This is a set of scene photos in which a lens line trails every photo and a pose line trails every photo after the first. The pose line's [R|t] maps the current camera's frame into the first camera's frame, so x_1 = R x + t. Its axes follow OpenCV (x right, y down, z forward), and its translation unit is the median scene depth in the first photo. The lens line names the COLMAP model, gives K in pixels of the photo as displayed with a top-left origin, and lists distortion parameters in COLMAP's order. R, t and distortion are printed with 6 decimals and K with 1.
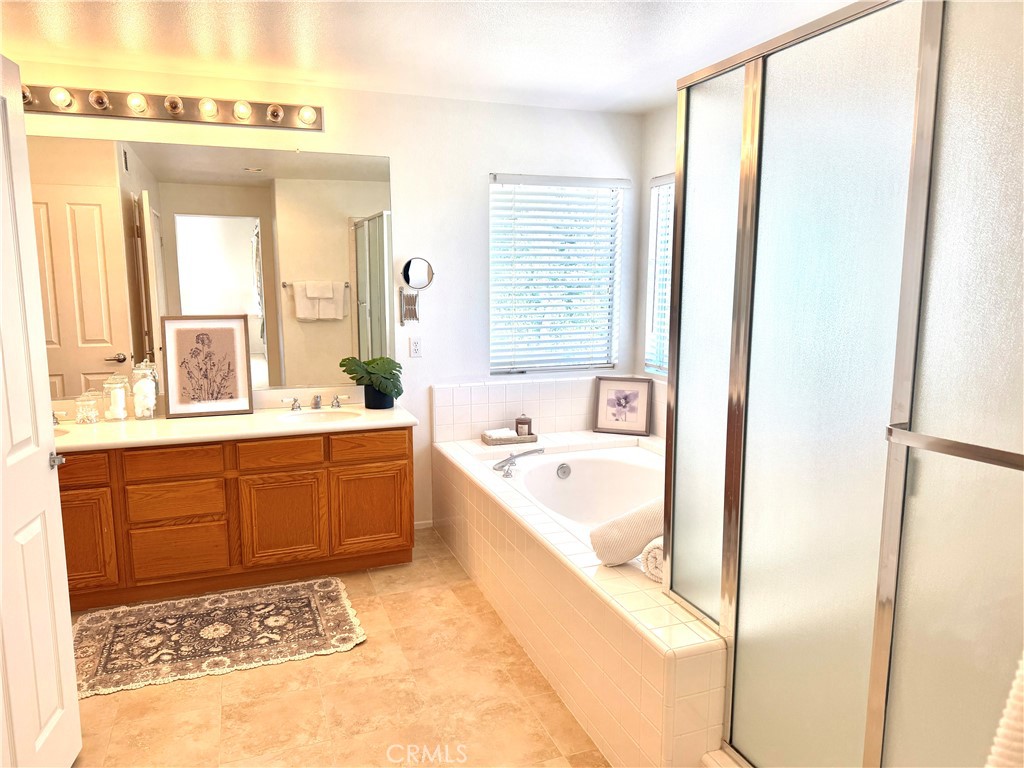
lens RADIAL K [[729.7, 0, 520.2], [0, 729.7, 391.7], [0, 0, 1]] dist [0.046346, -0.074785]
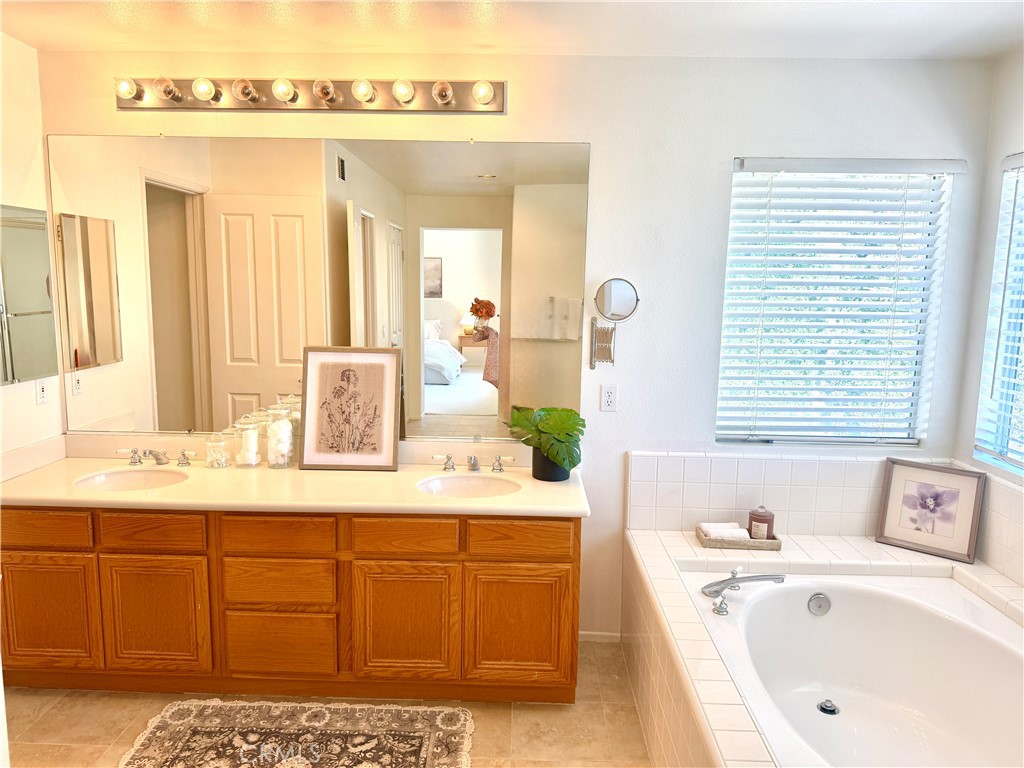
lens RADIAL K [[729.7, 0, 504.1], [0, 729.7, 384.0], [0, 0, 1]] dist [0.046346, -0.074785]
pose [[0.921165, 0.064961, -0.383711, 0.043204], [-0.073135, 0.997299, -0.006735, -0.068210], [0.382238, 0.034267, 0.923428, 0.304580]]
